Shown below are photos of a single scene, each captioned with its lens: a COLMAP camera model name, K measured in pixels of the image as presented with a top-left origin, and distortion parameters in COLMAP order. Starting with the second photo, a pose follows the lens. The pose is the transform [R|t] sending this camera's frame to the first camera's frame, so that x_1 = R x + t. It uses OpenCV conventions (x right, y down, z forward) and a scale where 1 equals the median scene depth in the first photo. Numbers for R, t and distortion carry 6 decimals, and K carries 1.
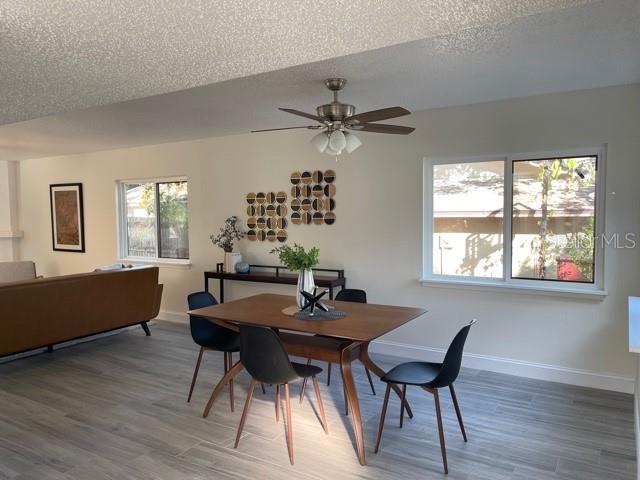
lens RADIAL K [[482.1, 0, 319.7], [0, 482.1, 244.3], [0, 0, 1]] dist [0.068434, -0.074978]
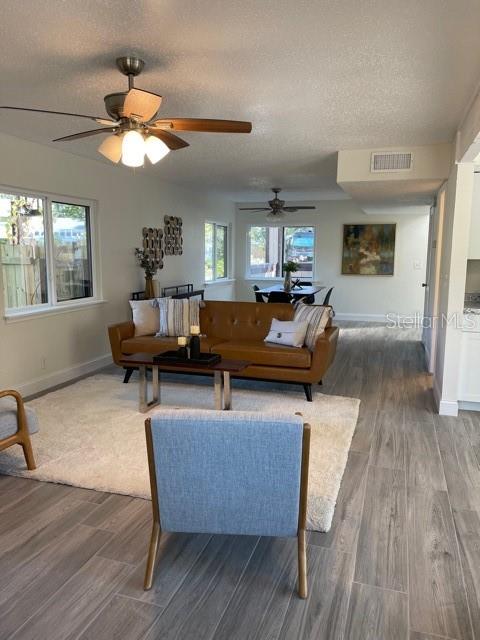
lens RADIAL K [[482.1, 0, 236.8], [0, 482.1, 318.8], [0, 0, 1]] dist [0.068434, -0.074978]
pose [[-0.236866, -0.125879, 0.963353, -1.012717], [0.060715, 0.987715, 0.143990, -0.034067], [-0.969643, 0.092596, -0.226314, 0.808529]]
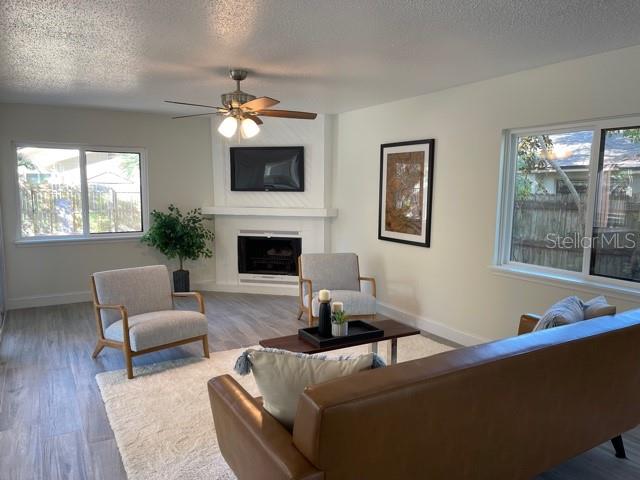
lens RADIAL K [[482.1, 0, 320.8], [0, 482.1, 239.3], [0, 0, 1]] dist [0.068434, -0.074978]
pose [[0.886918, 0.067169, -0.457017, -0.313440], [-0.045377, 0.997255, 0.058506, -0.024902], [0.459692, -0.031152, 0.887532, 0.358293]]
